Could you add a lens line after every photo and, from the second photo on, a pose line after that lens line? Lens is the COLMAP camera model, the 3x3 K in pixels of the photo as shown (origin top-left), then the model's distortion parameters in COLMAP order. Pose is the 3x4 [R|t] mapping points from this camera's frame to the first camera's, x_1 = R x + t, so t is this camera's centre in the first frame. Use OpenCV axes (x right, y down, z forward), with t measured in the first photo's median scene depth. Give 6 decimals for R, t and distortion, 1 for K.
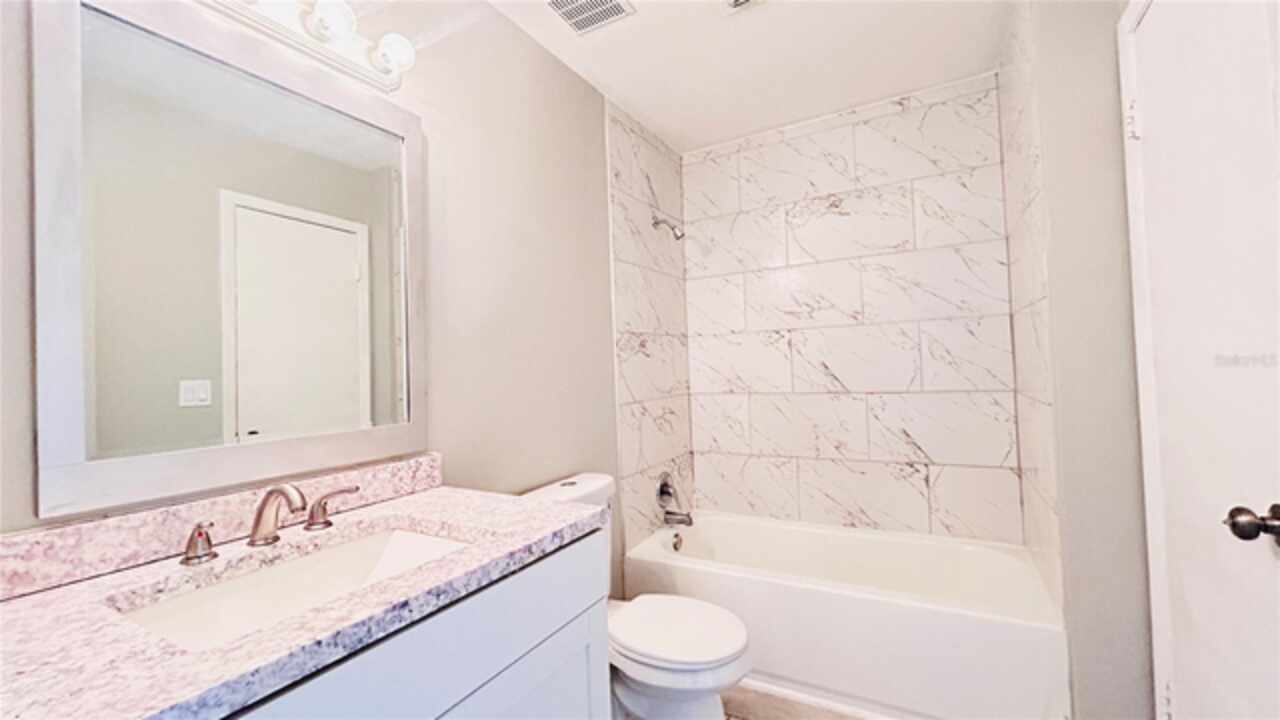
lens RADIAL K [[517.1, 0, 637.8], [0, 517.1, 359.9], [0, 0, 1]] dist [-0.000626, 0.001026]
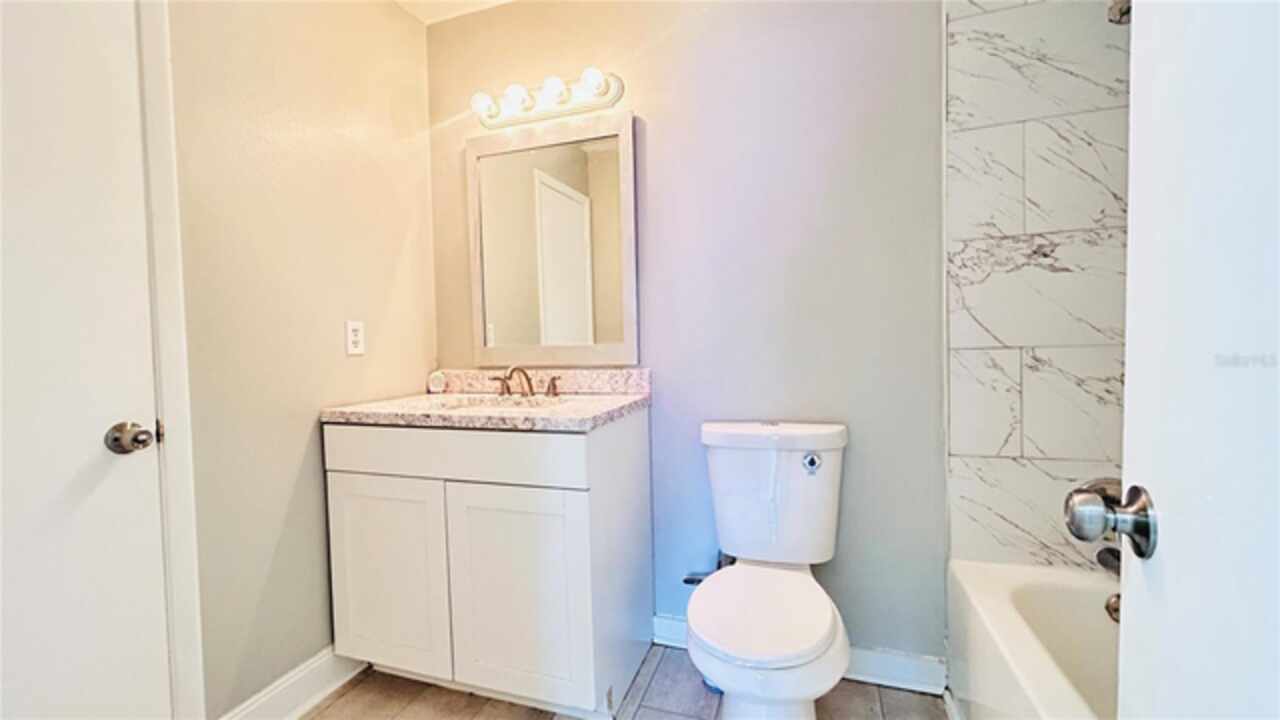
lens RADIAL K [[517.1, 0, 637.8], [0, 517.1, 359.9], [0, 0, 1]] dist [-0.000626, 0.001026]
pose [[0.193345, 0.069669, -0.978654, 1.181198], [0.033756, 0.996413, 0.077602, 0.072816], [0.980550, -0.048039, 0.190300, 0.967973]]
